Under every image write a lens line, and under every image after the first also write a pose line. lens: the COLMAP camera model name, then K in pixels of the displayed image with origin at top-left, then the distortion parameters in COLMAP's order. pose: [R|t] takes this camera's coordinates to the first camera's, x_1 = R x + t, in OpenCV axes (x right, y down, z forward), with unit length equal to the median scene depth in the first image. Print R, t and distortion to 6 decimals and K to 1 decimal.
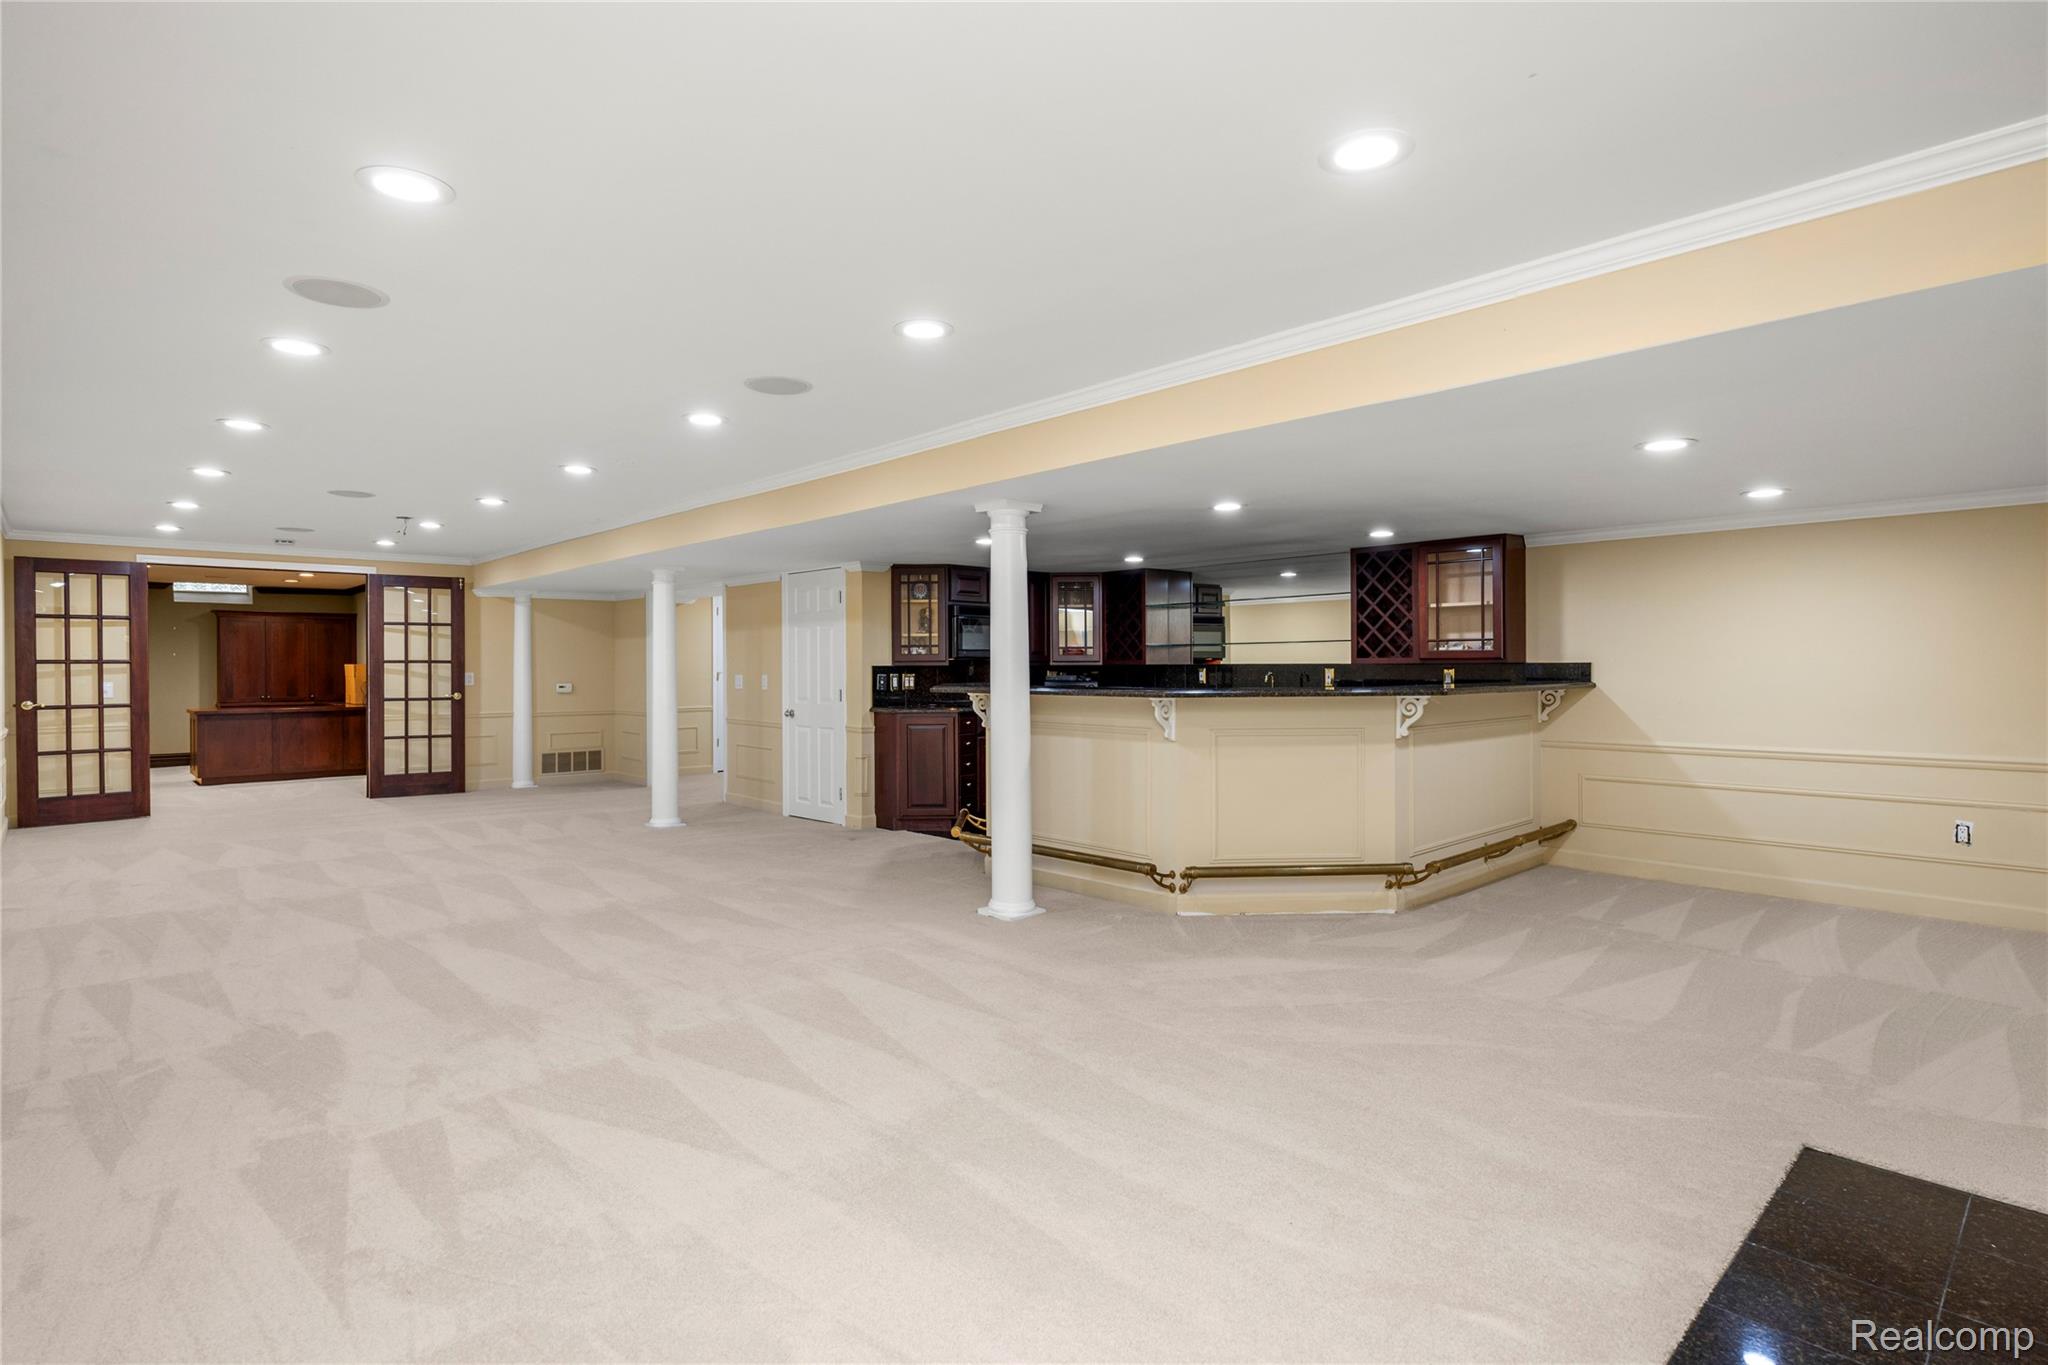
lens RADIAL K [[1029.9, 0, 1020.4], [0, 1029.9, 676.6], [0, 0, 1]] dist [-0.000488, 0.000182]
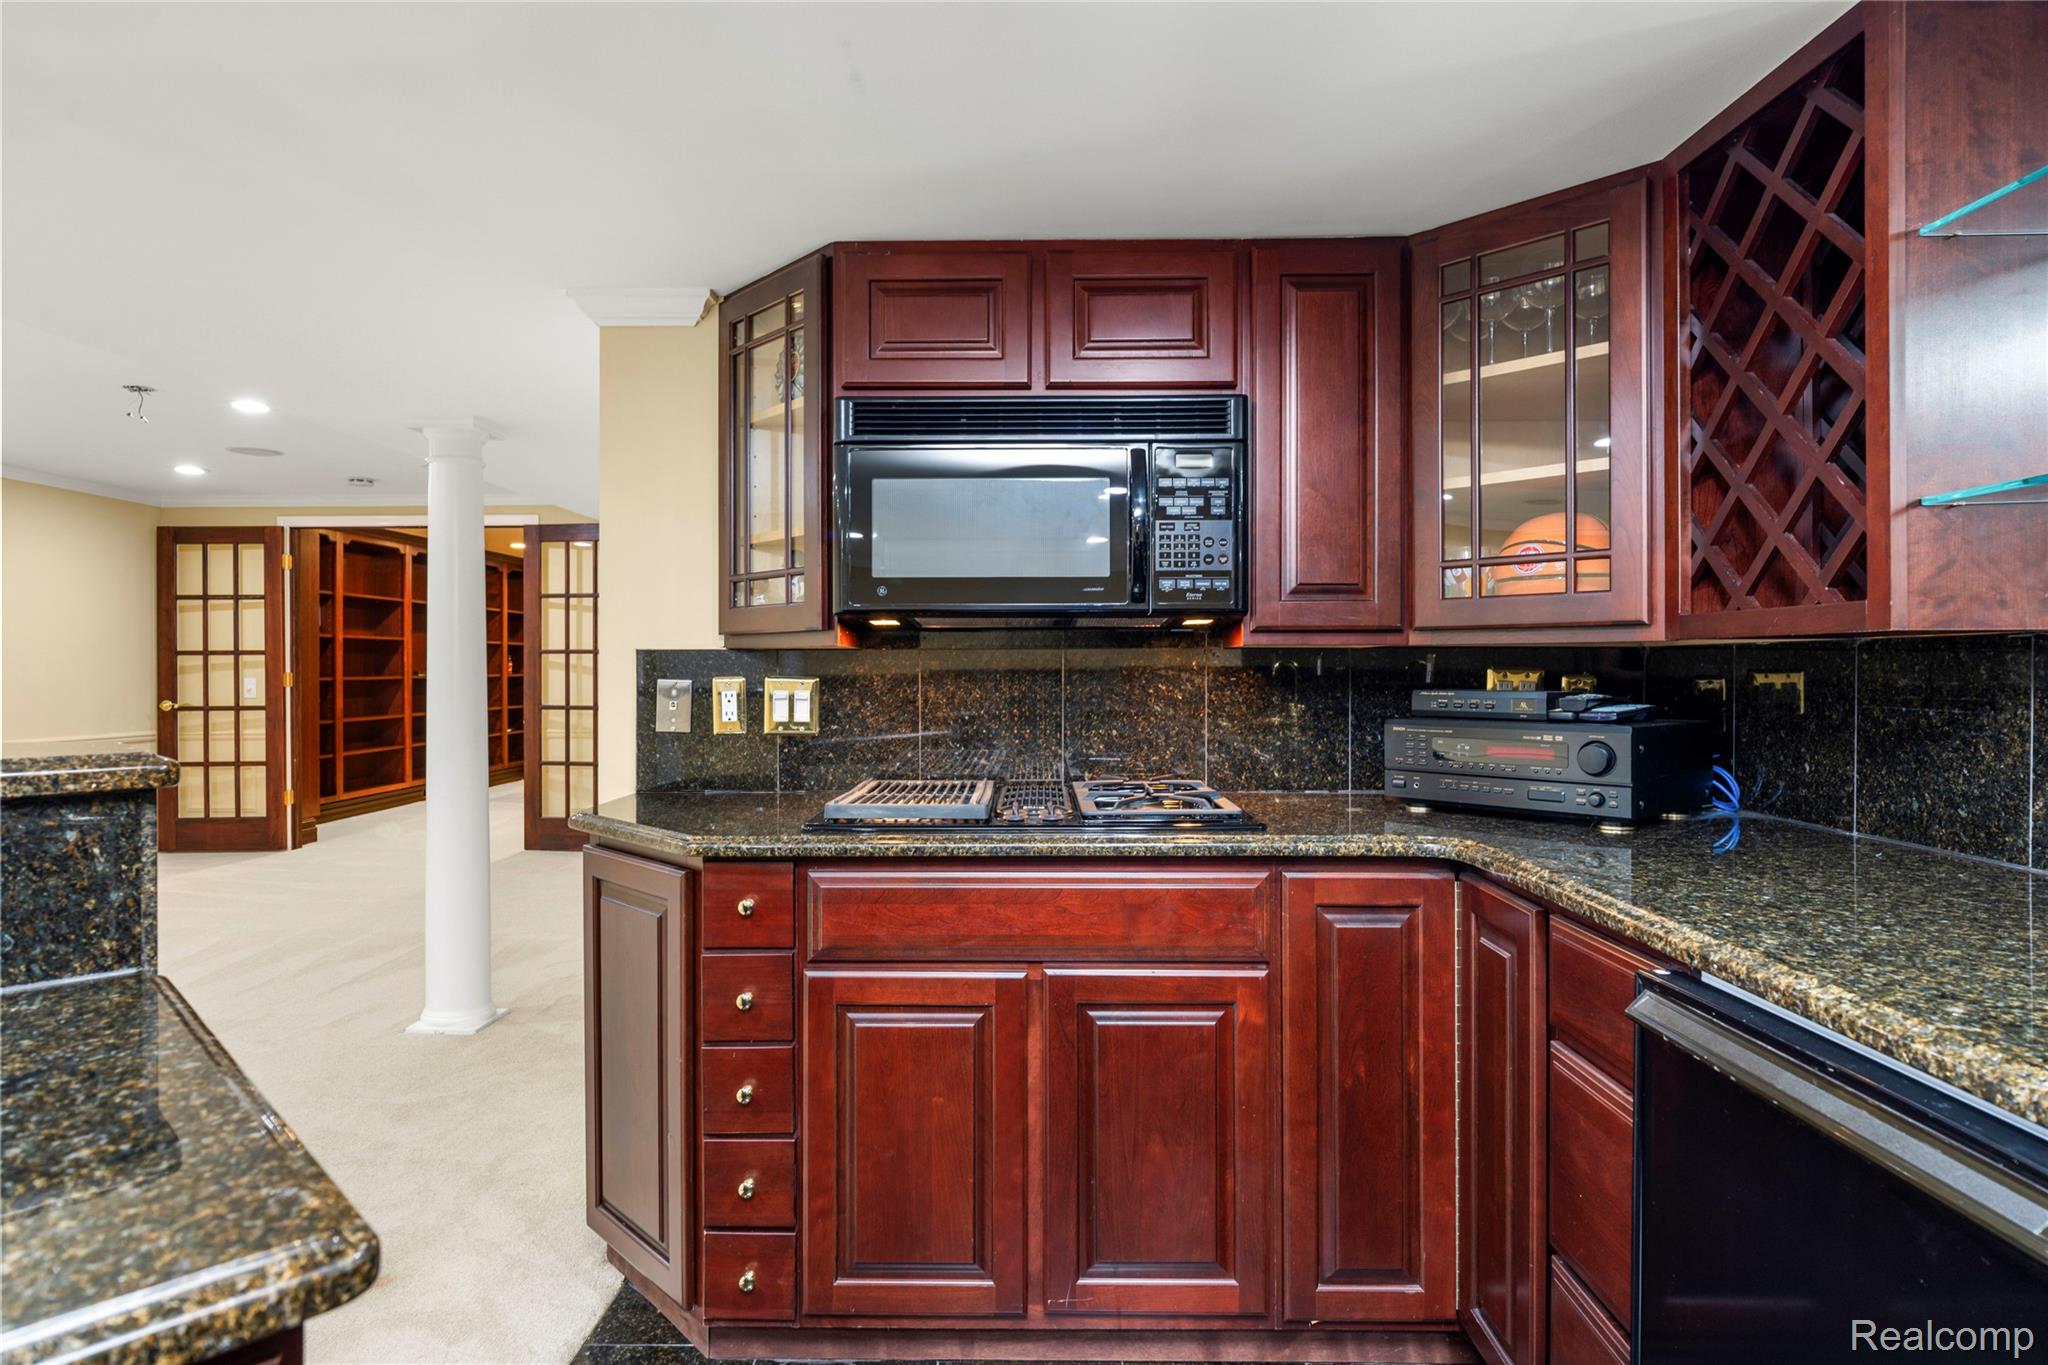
lens RADIAL K [[1111.9, 0, 1018.4], [0, 1111.9, 662.6], [0, 0, 1]] dist [0.002280, -0.000889]
pose [[0.713694, 0.000030, -0.700458, 0.173736], [-0.006970, 0.999951, -0.007058, -0.005872], [0.700423, 0.009920, 0.713659, 0.961549]]
